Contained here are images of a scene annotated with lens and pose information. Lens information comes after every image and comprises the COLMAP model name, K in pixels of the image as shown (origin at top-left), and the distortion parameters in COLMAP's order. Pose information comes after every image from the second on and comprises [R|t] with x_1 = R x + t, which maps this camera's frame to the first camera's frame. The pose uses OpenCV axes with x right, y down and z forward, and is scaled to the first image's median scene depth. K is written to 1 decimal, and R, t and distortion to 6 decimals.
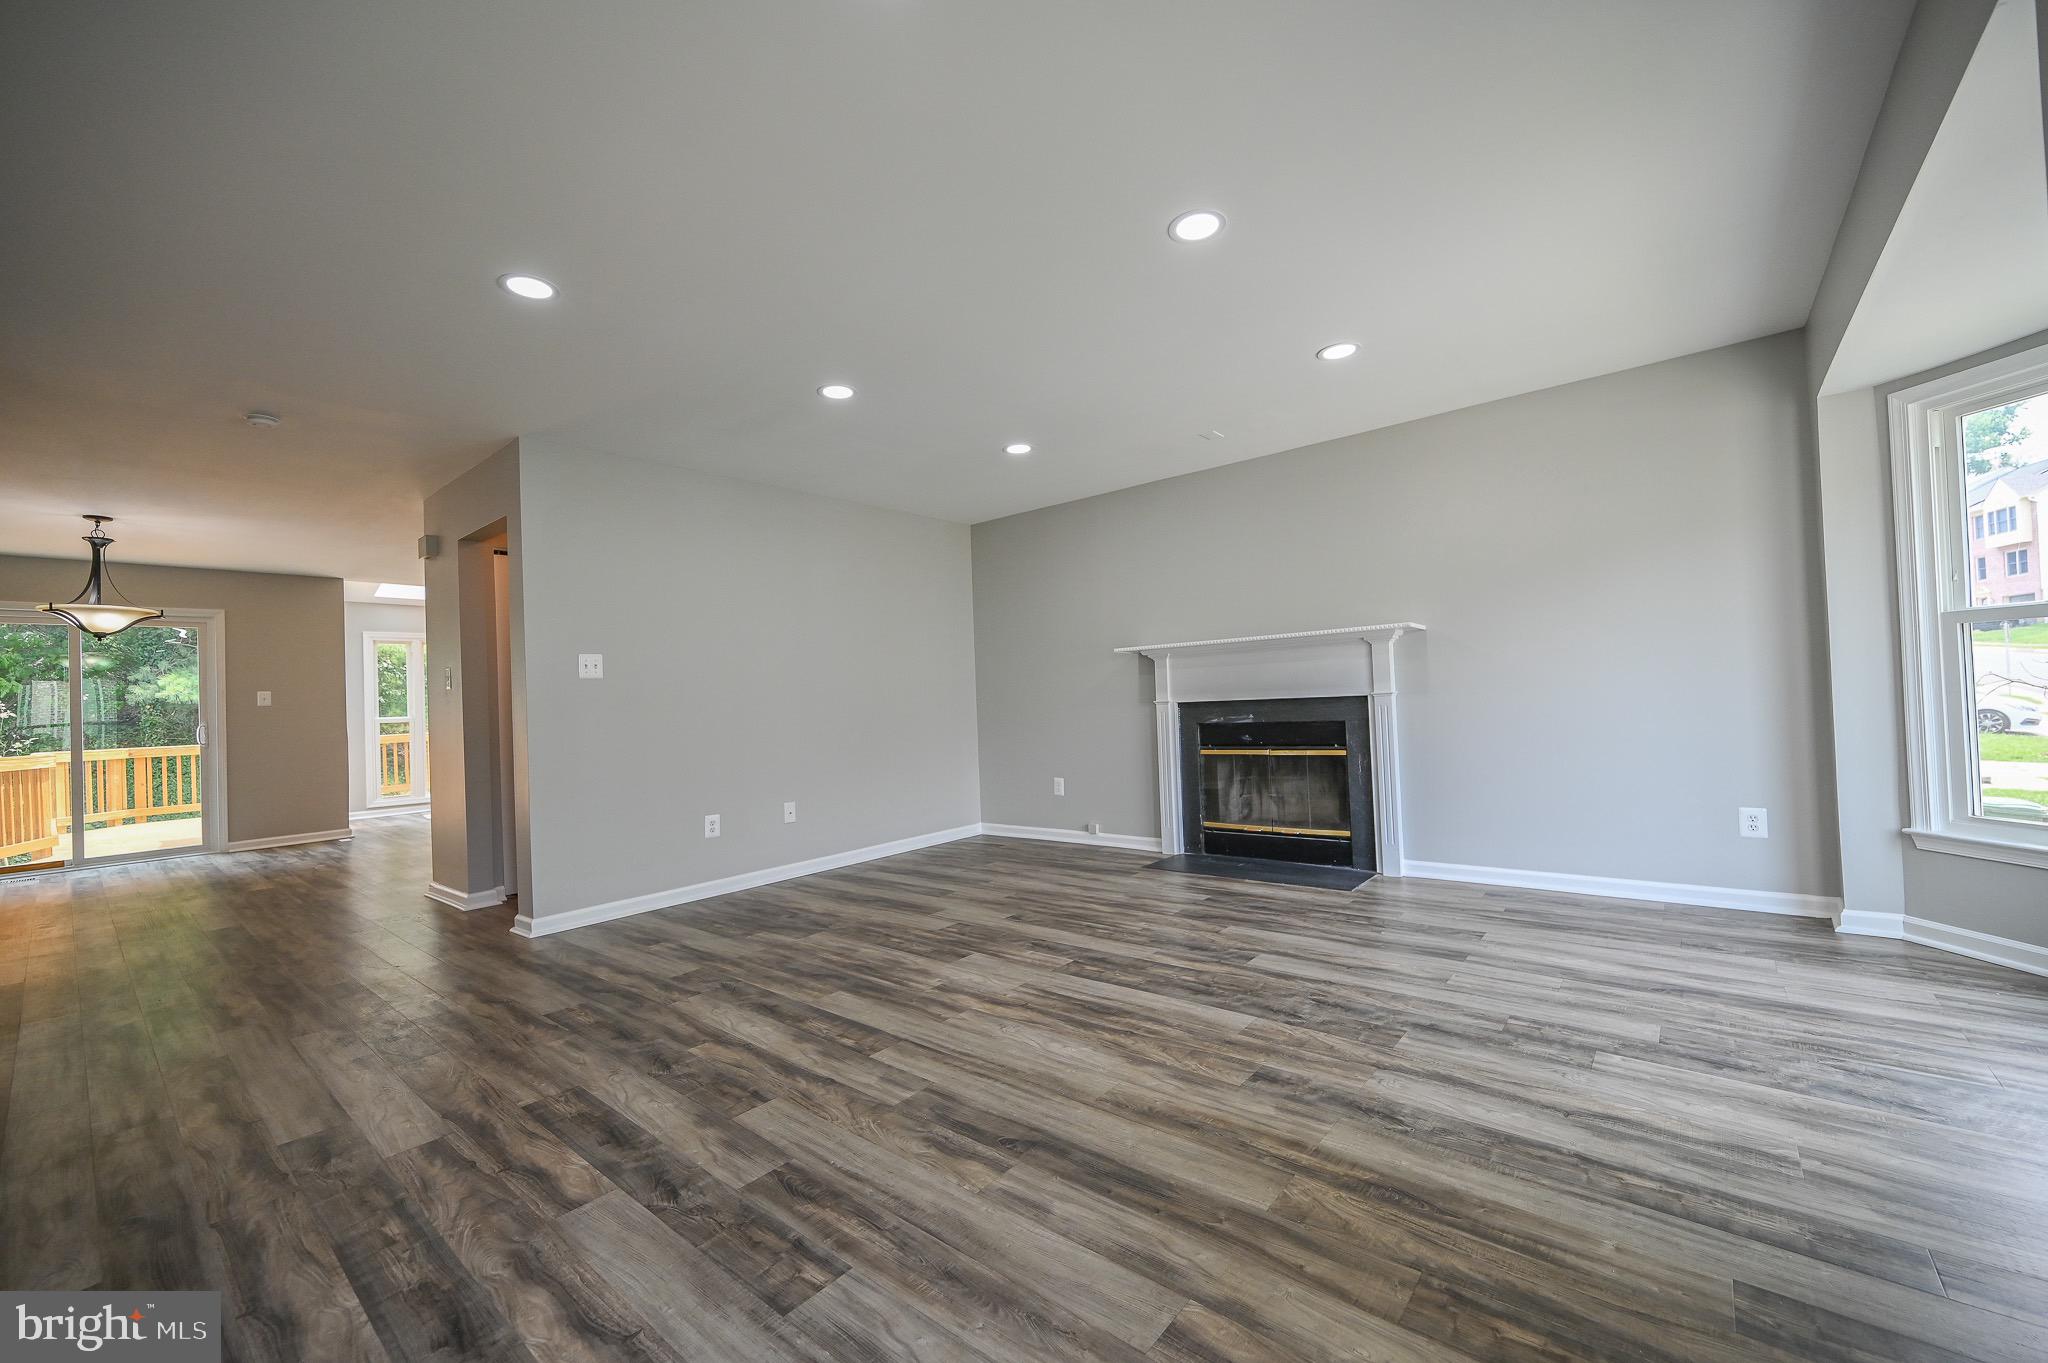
lens RADIAL K [[800.7, 0, 1032.4], [0, 800.7, 685.5], [0, 0, 1]] dist [0.002233, 0.000330]
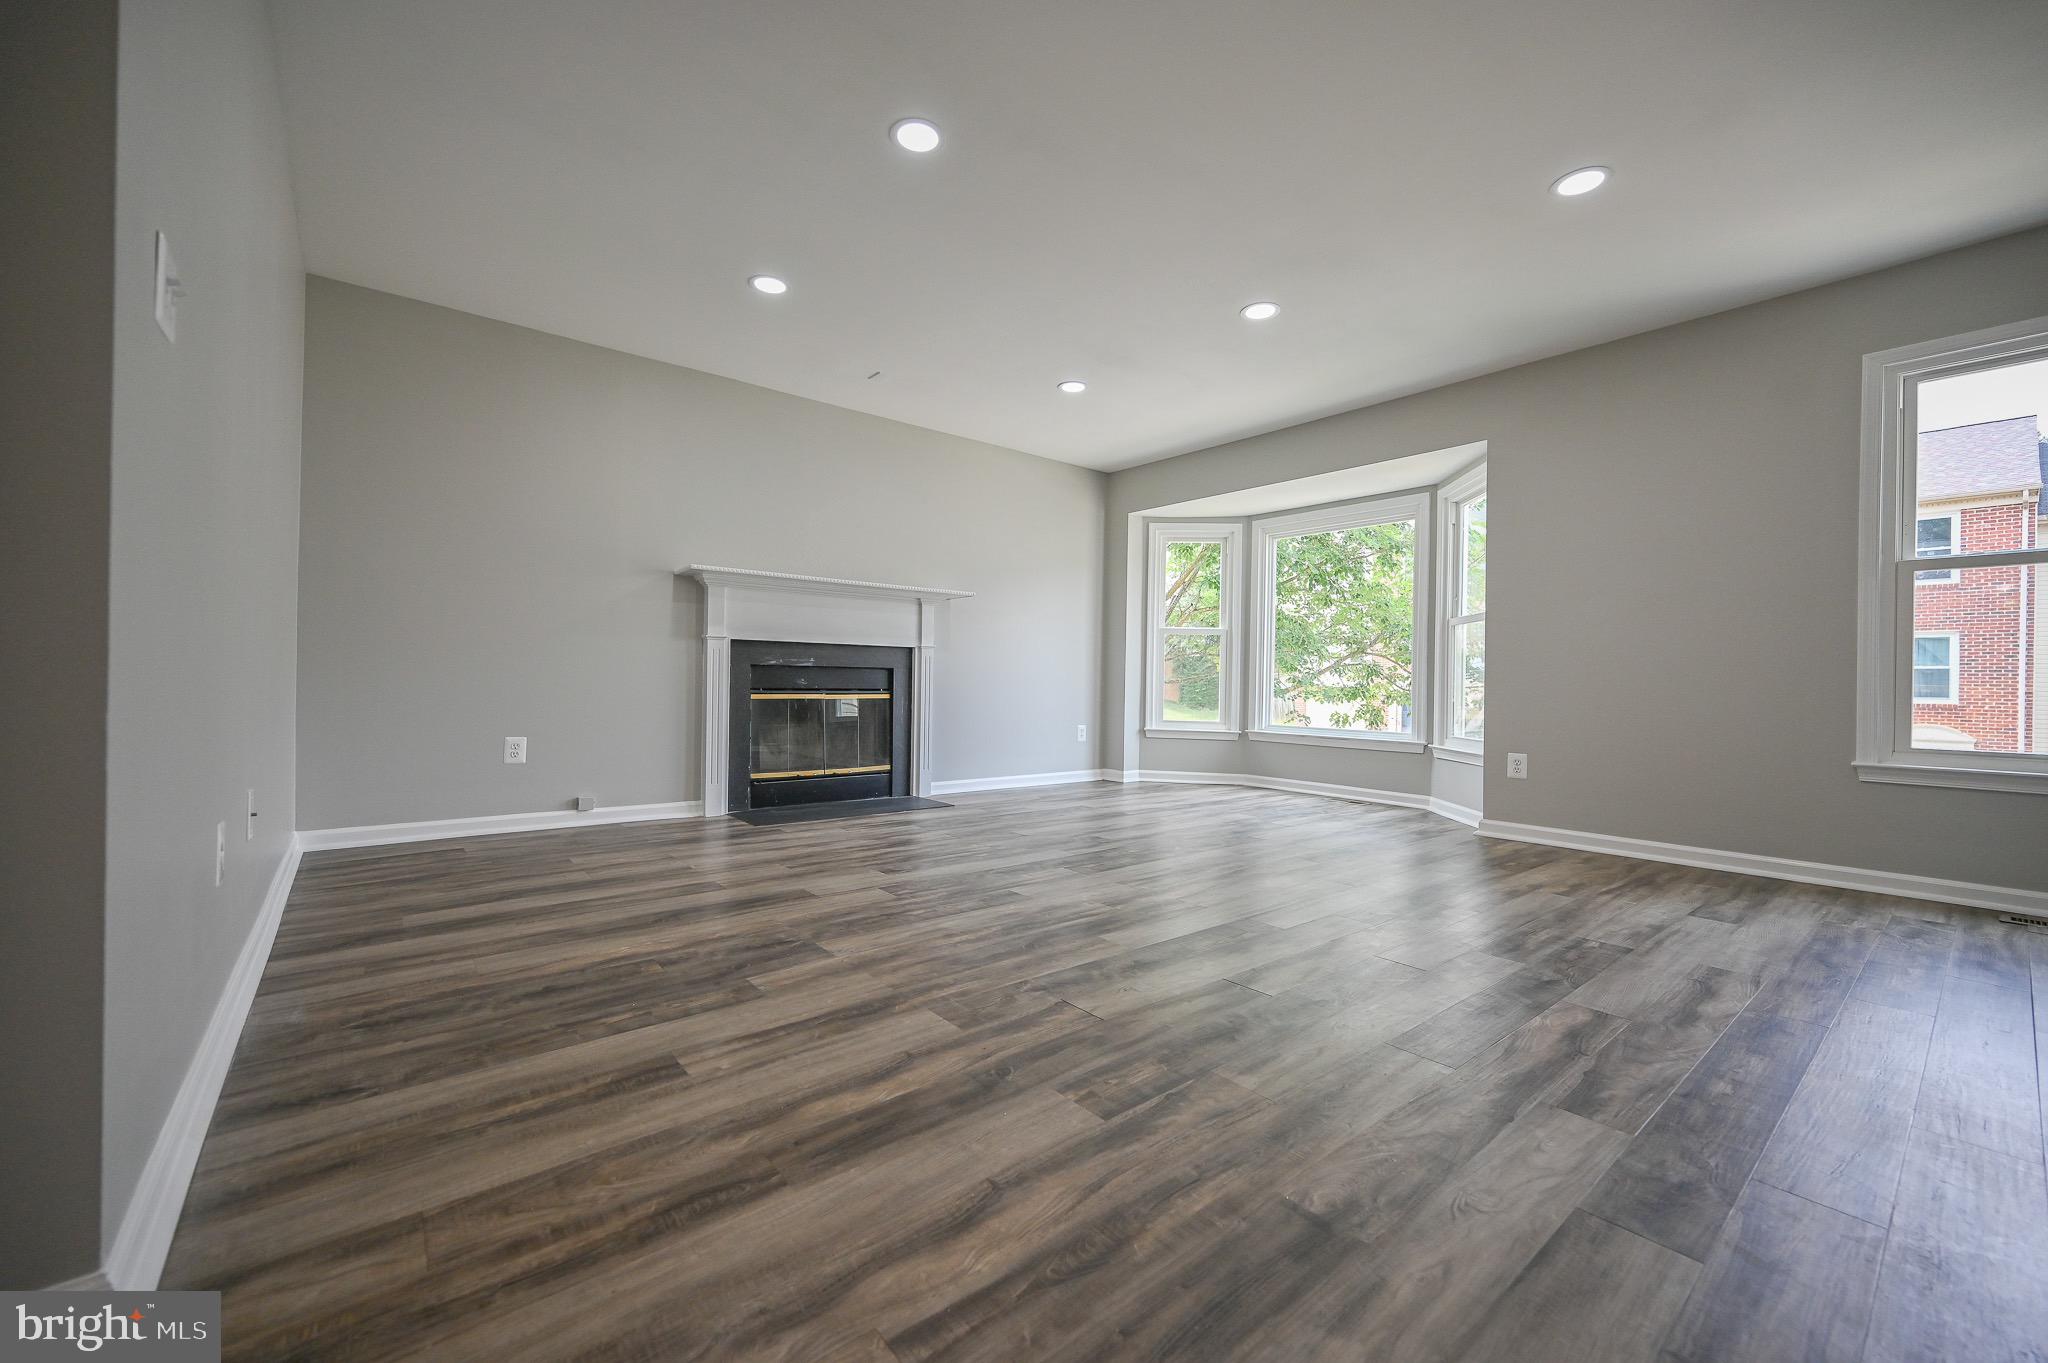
lens RADIAL K [[803.4, 0, 1015.1], [0, 803.4, 682.4], [0, 0, 1]] dist [-0.001045, 0.000871]
pose [[0.196314, 0.047449, 0.979392, -1.121739], [-0.043265, 0.998275, -0.039691, 0.164268], [-0.979586, -0.034582, 0.198028, 0.968578]]
